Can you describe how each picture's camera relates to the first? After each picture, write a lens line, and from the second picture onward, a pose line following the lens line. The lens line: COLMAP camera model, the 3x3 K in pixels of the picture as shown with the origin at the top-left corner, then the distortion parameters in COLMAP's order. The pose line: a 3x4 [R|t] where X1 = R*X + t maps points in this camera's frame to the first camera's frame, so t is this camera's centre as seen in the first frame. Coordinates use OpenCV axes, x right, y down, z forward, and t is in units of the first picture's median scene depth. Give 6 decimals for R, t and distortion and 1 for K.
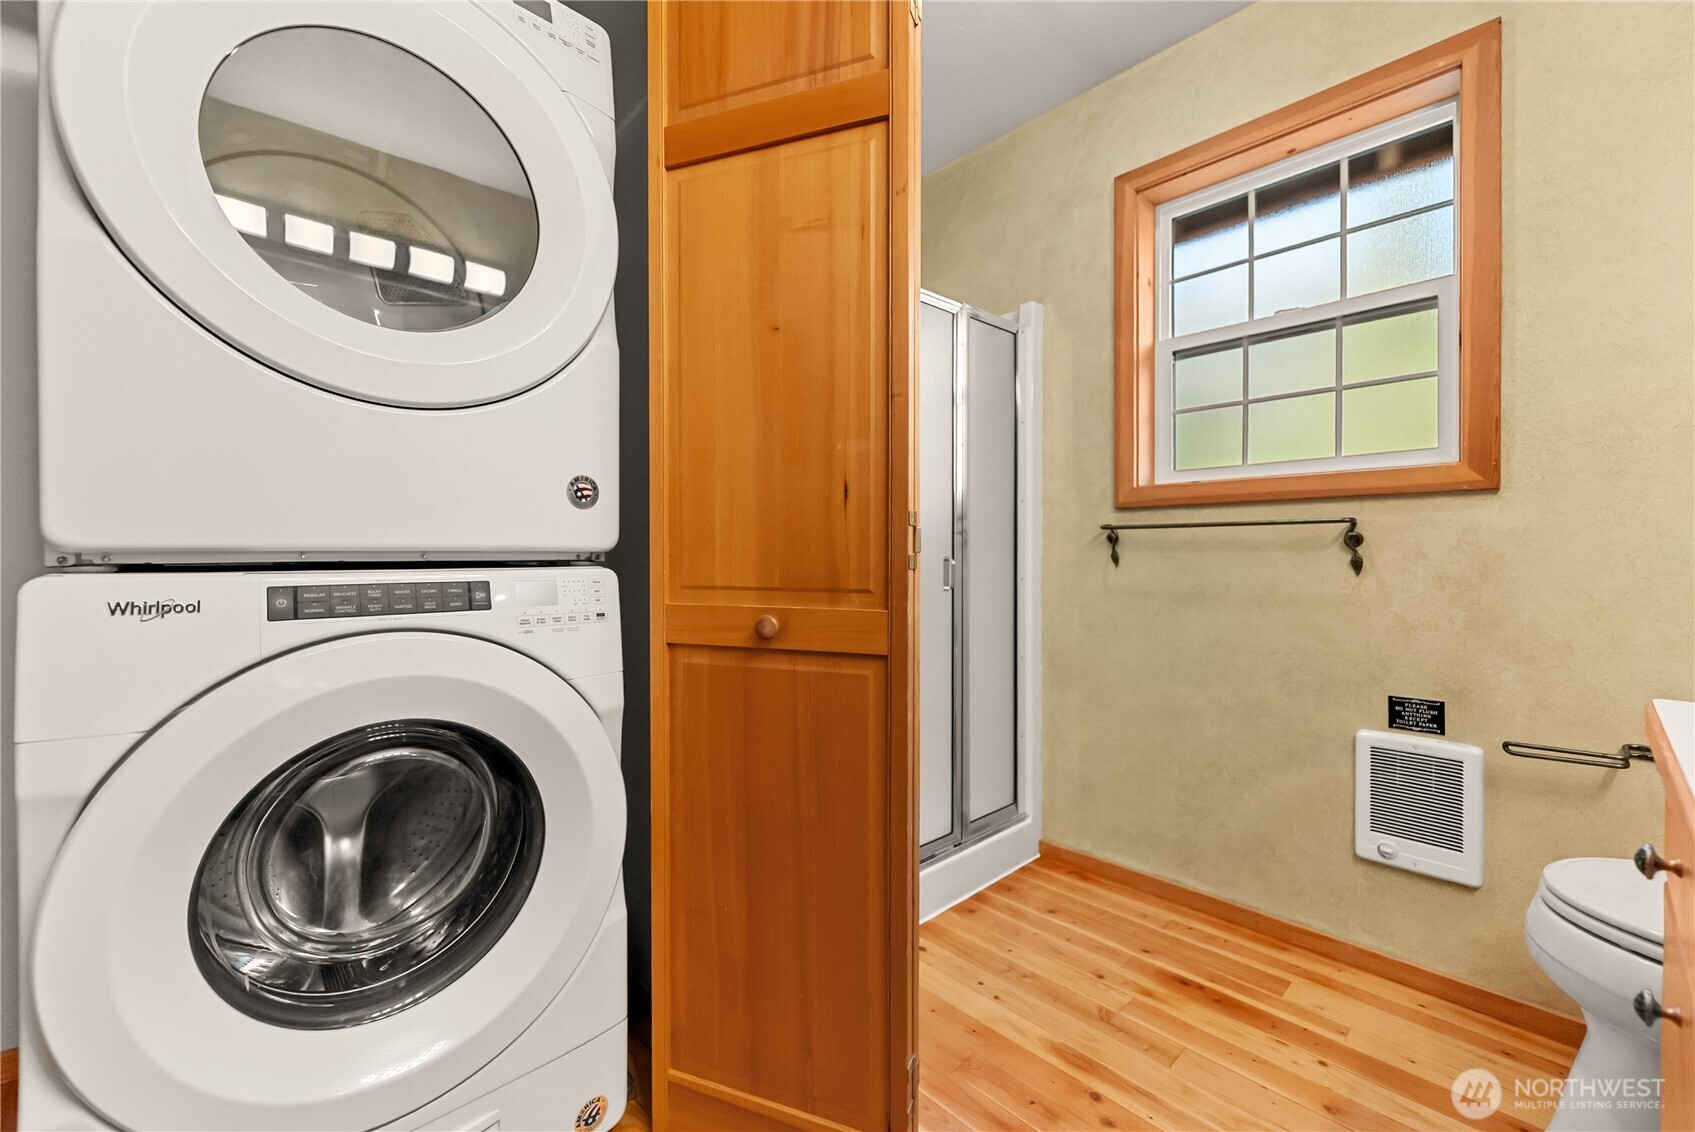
lens RADIAL K [[692.4, 0, 853.9], [0, 692.4, 557.9], [0, 0, 1]] dist [0.006597, 0.000254]
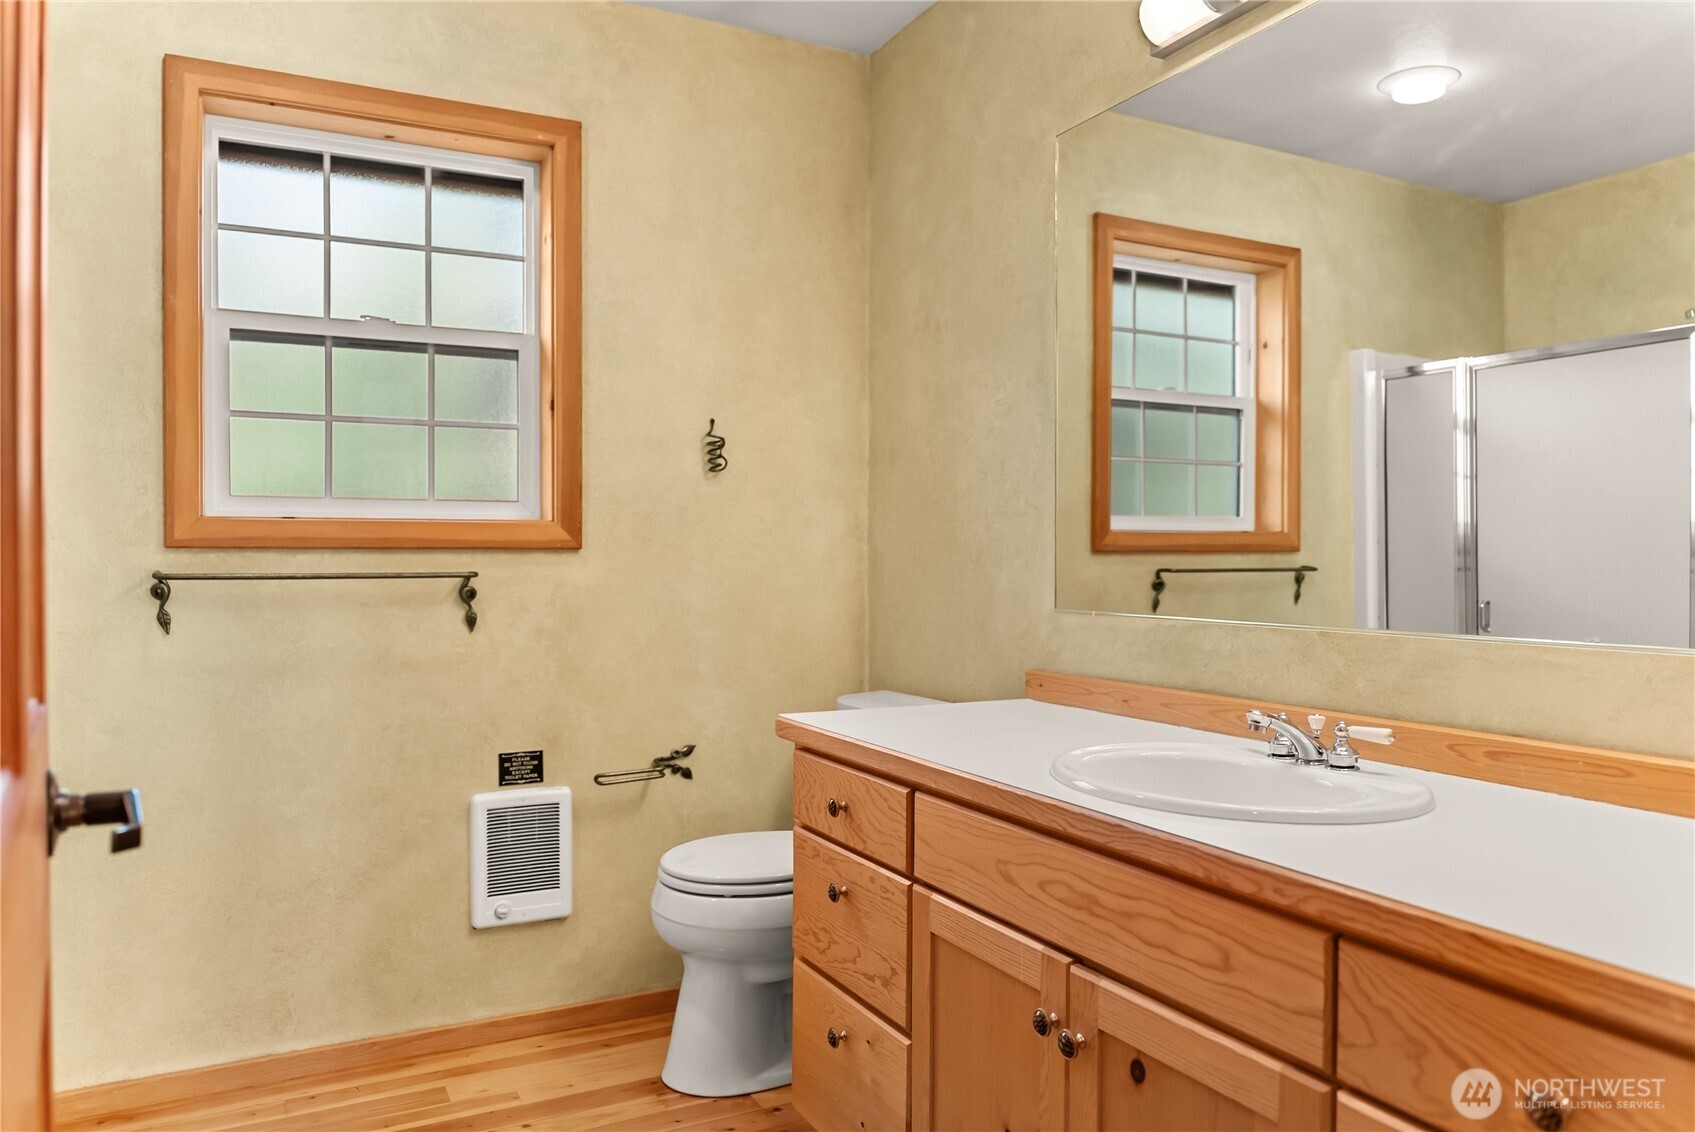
lens RADIAL K [[1149.5, 0, 843.7], [0, 1149.5, 572.5], [0, 0, 1]] dist [-0.010667, -0.004716]
pose [[0.290756, -0.012095, 0.956721, -0.631434], [0.004461, 0.999926, 0.011285, -0.072588], [-0.956787, 0.000987, 0.290789, 0.068348]]
